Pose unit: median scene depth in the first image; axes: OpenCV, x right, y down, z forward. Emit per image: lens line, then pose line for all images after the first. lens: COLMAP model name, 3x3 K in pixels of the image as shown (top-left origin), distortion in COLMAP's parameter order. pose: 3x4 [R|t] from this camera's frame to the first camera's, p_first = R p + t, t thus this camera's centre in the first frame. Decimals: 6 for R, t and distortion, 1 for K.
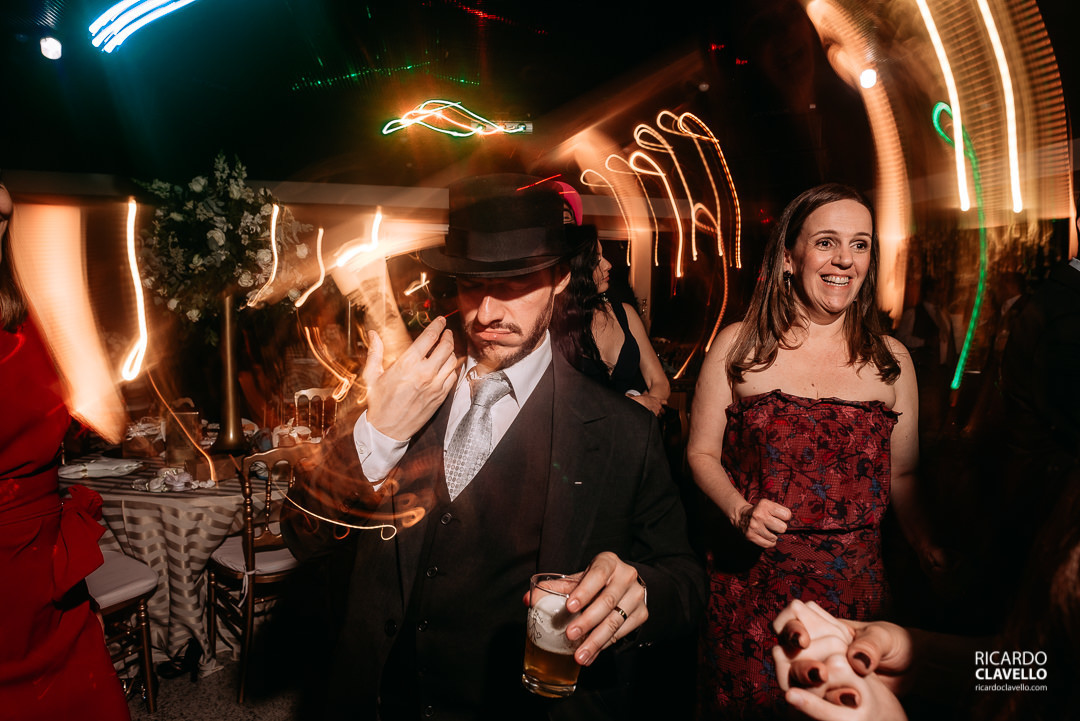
lens RADIAL K [[706.1, 0, 534.9], [0, 706.1, 355.4], [0, 0, 1]] dist [0.001243, -0.010598]
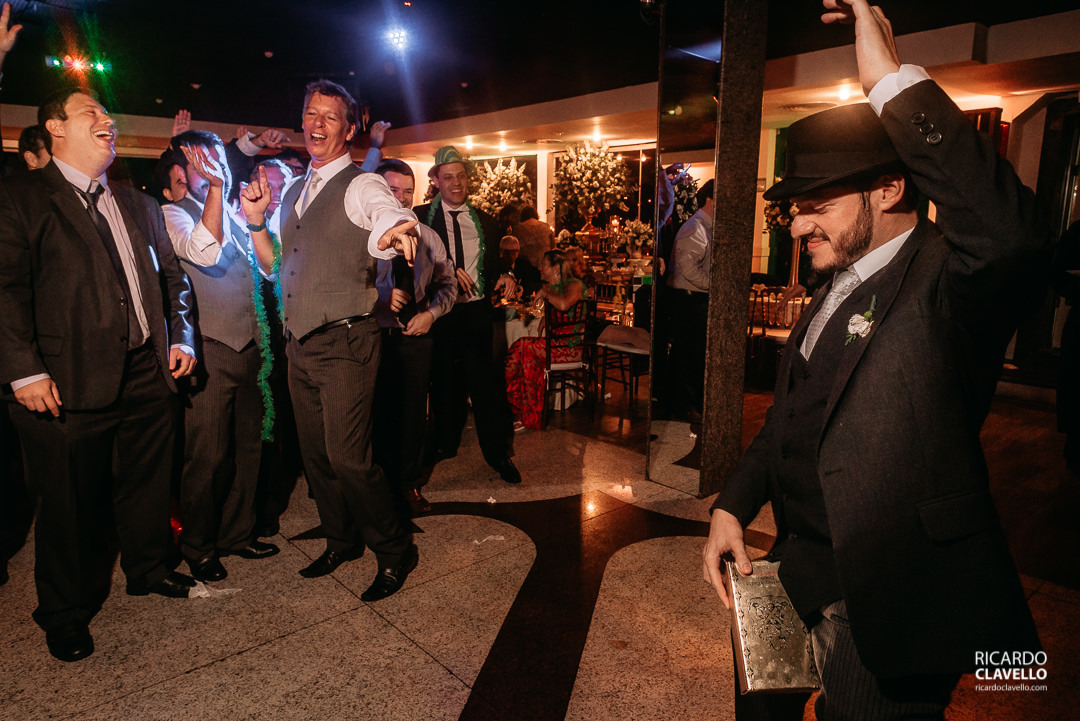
lens RADIAL K [[706.1, 0, 535.3], [0, 706.1, 362.5], [0, 0, 1]] dist [0.001243, -0.010598]
pose [[0.832470, -0.130758, 0.538420, -0.203901], [0.062627, 0.987733, 0.143046, 0.043671], [-0.550519, -0.085362, 0.830447, -0.638191]]
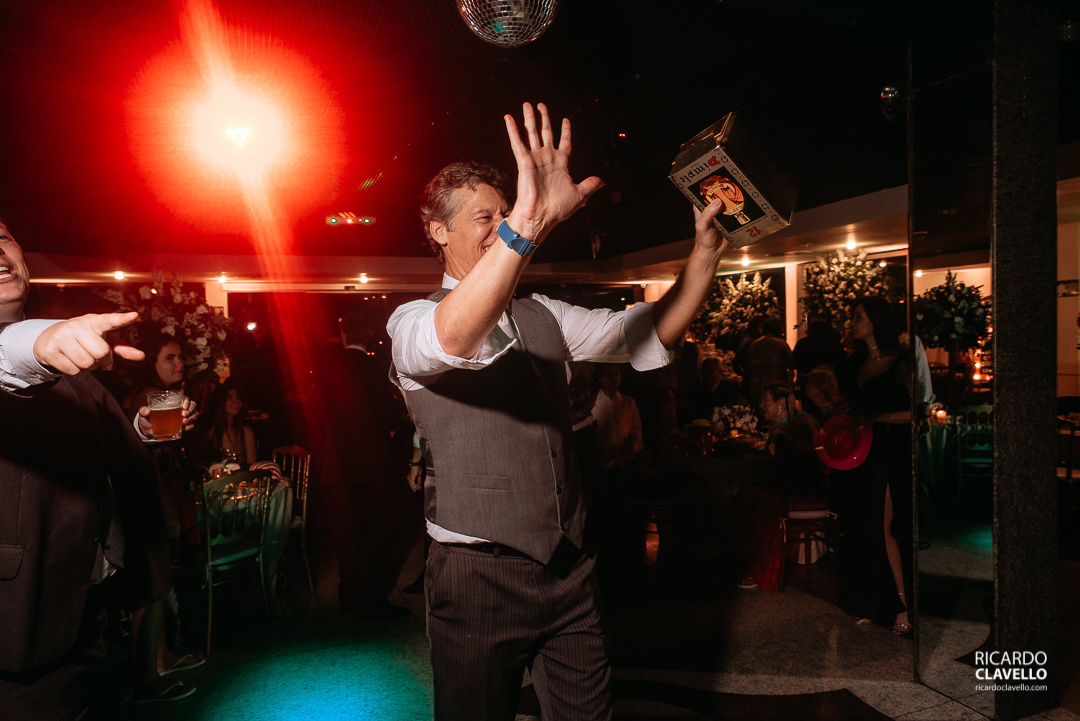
lens RADIAL K [[706.1, 0, 537.8], [0, 706.1, 357.6], [0, 0, 1]] dist [0.001243, -0.010598]
pose [[0.971462, -0.059572, 0.229594, -0.051808], [0.071202, 0.996548, -0.042698, 0.000202], [-0.226258, 0.057827, 0.972349, -0.540289]]
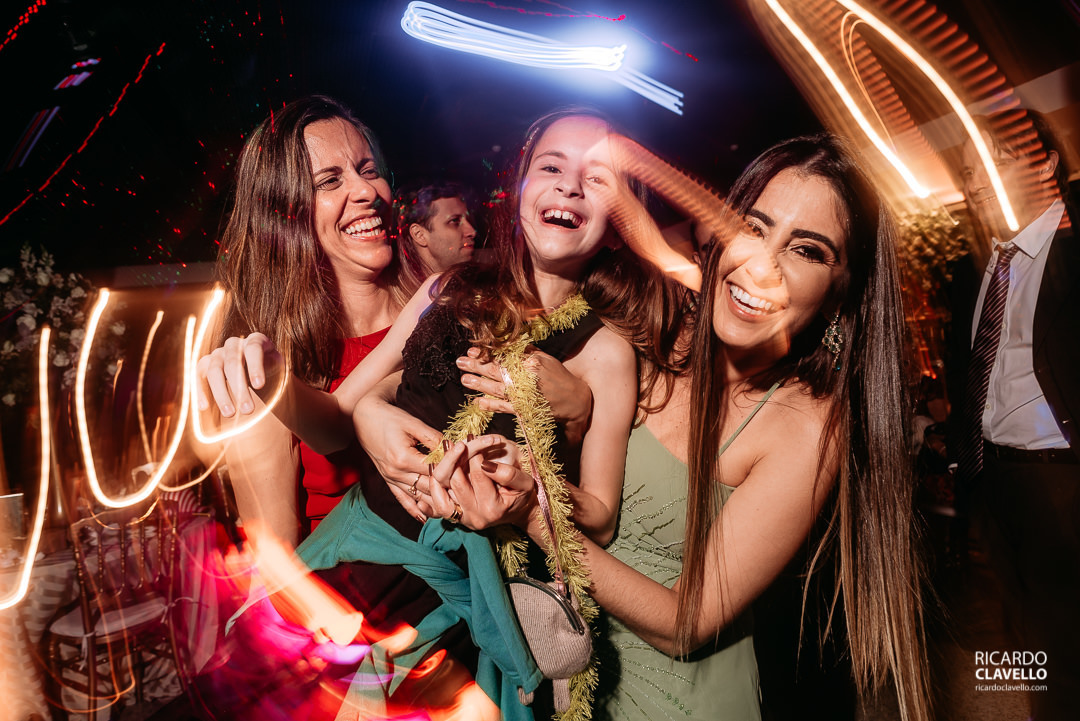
lens RADIAL K [[706.1, 0, 540.7], [0, 706.1, 357.7], [0, 0, 1]] dist [0.001243, -0.010598]
pose [[0.977034, -0.119124, 0.176676, 0.104754], [0.131841, 0.989328, -0.062039, 0.049630], [-0.167400, 0.083907, 0.982312, -0.155190]]
